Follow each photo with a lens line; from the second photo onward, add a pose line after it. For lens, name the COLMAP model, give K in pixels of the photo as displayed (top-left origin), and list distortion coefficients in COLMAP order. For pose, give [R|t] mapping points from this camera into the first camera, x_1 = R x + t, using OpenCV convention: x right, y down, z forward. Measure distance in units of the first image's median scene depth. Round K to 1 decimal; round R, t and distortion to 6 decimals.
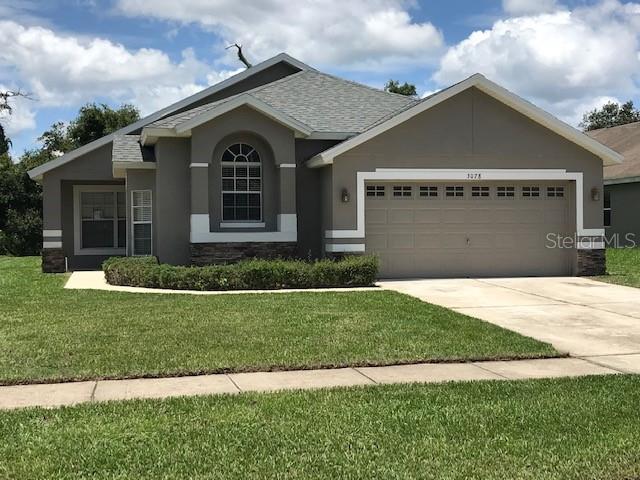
lens RADIAL K [[842.1, 0, 320.0], [0, 842.1, 240.0], [0, 0, 1]] dist [0.031282, 0.005076]
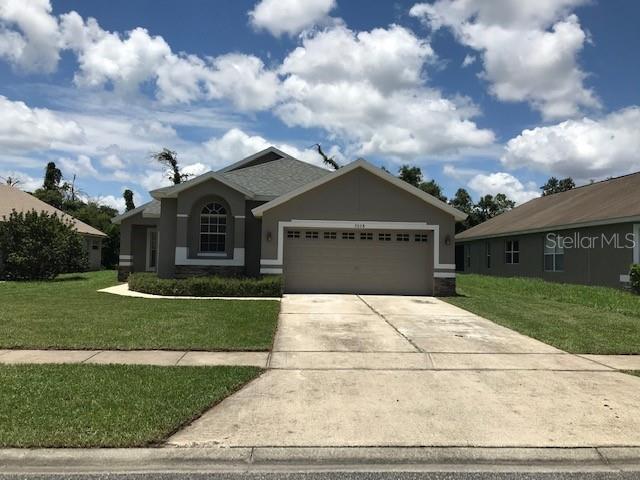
lens RADIAL K [[531.4, 0, 320.0], [0, 531.4, 240.0], [0, 0, 1]] dist [0.069402, -0.005841]
pose [[0.984114, 0.022506, -0.176107, 0.279209], [-0.031466, 0.998339, -0.048252, -0.003365], [0.174728, 0.053027, 0.983188, 0.064235]]
